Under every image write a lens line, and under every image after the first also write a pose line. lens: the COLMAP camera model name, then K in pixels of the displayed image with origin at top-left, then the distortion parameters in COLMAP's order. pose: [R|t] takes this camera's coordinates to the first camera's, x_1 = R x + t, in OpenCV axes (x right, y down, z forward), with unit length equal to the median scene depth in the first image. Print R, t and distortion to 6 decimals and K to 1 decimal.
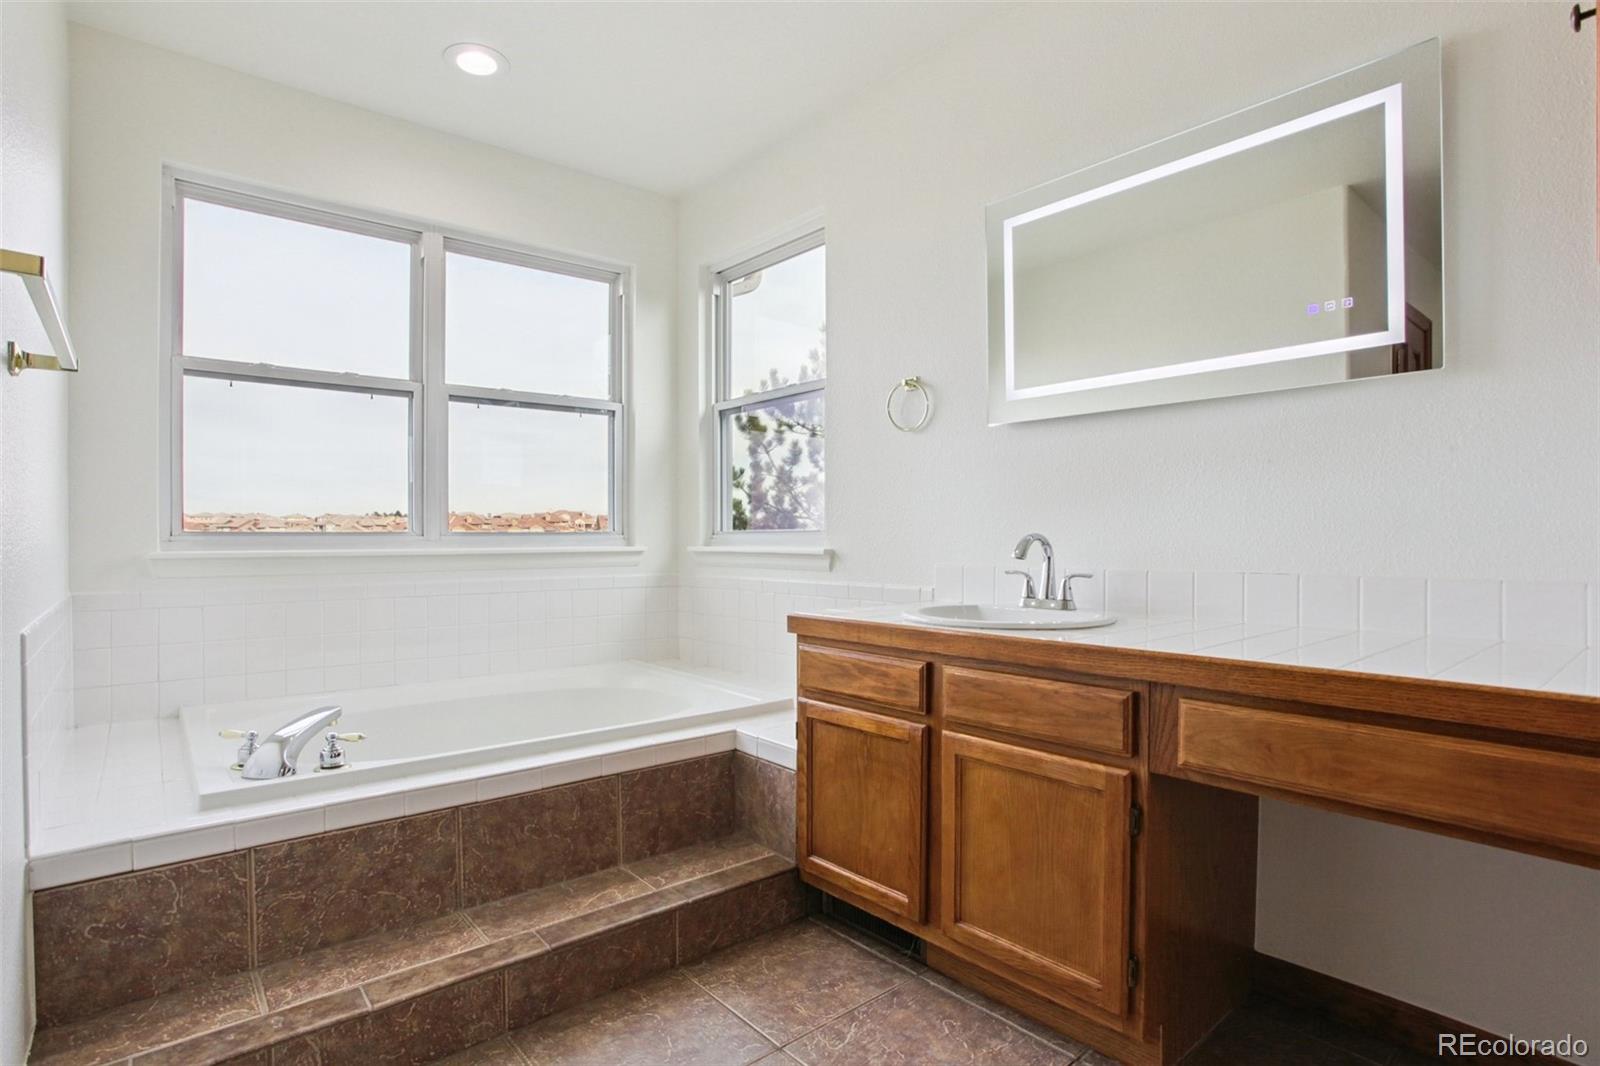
lens RADIAL K [[805.0, 0, 791.7], [0, 805.0, 530.1], [0, 0, 1]] dist [-0.075390, 0.034171]
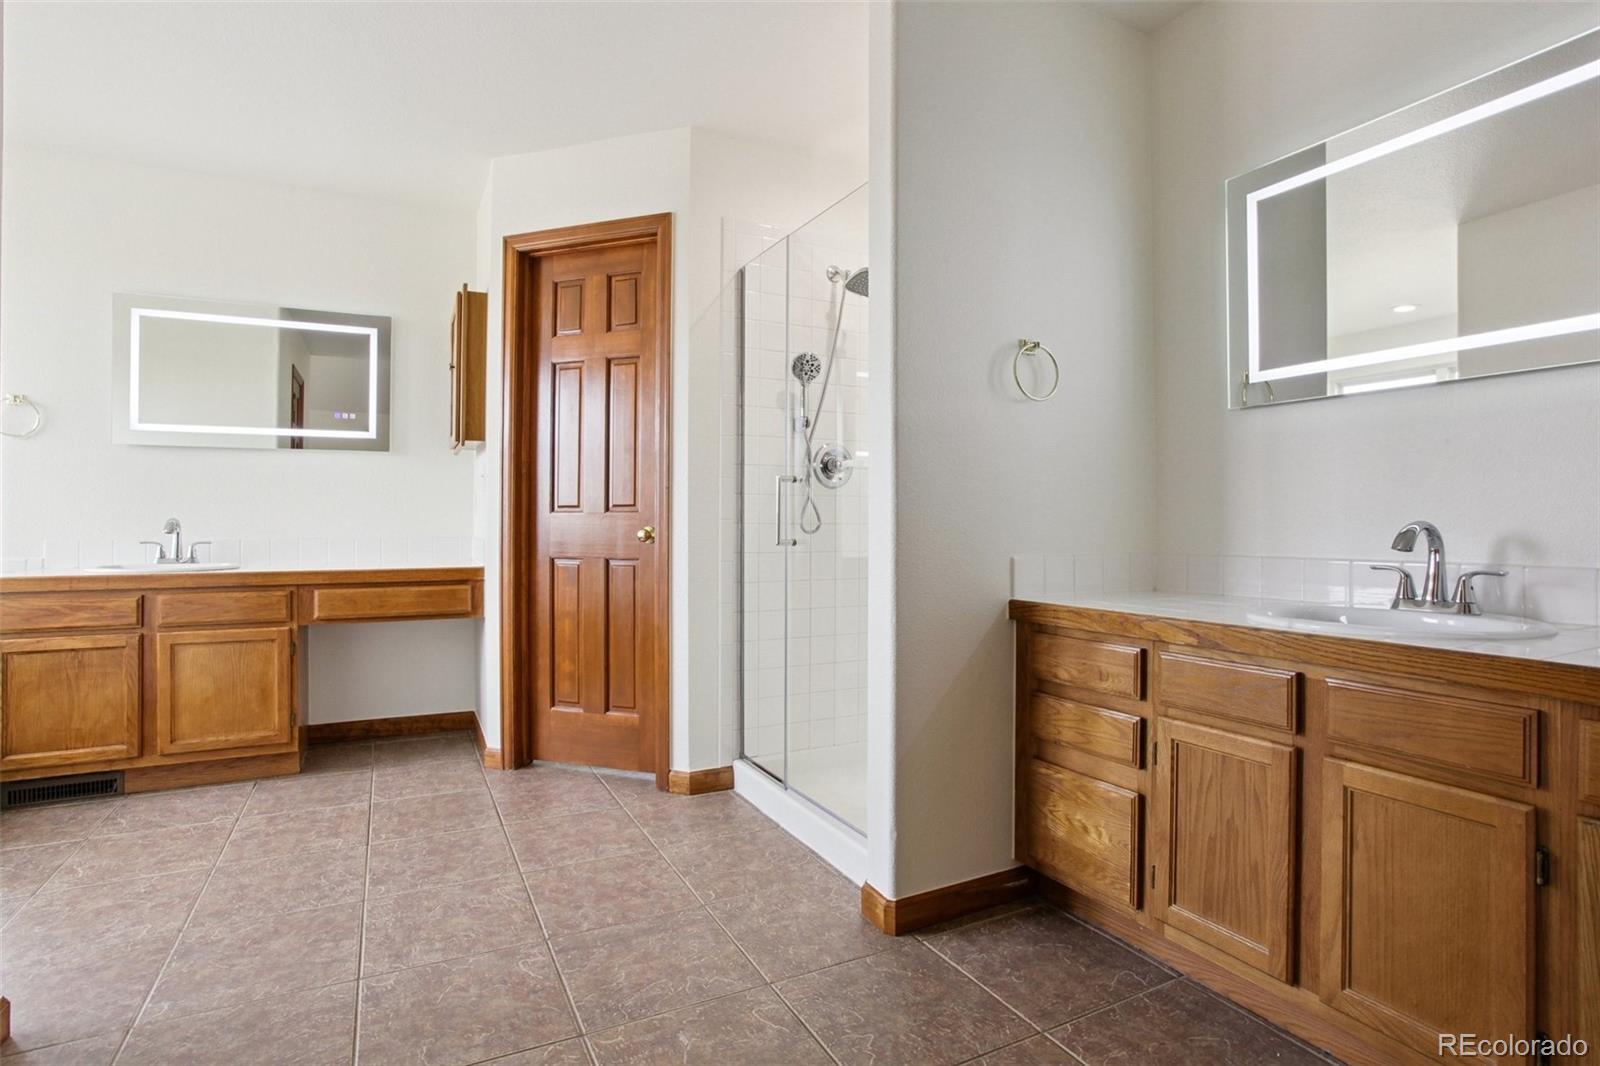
lens RADIAL K [[805.0, 0, 791.7], [0, 805.0, 530.1], [0, 0, 1]] dist [-0.075390, 0.034171]
pose [[0.224237, -0.004311, 0.974525, -1.106689], [-0.009739, 0.999930, 0.006664, 0.006469], [-0.974486, -0.010986, 0.224179, -0.676803]]
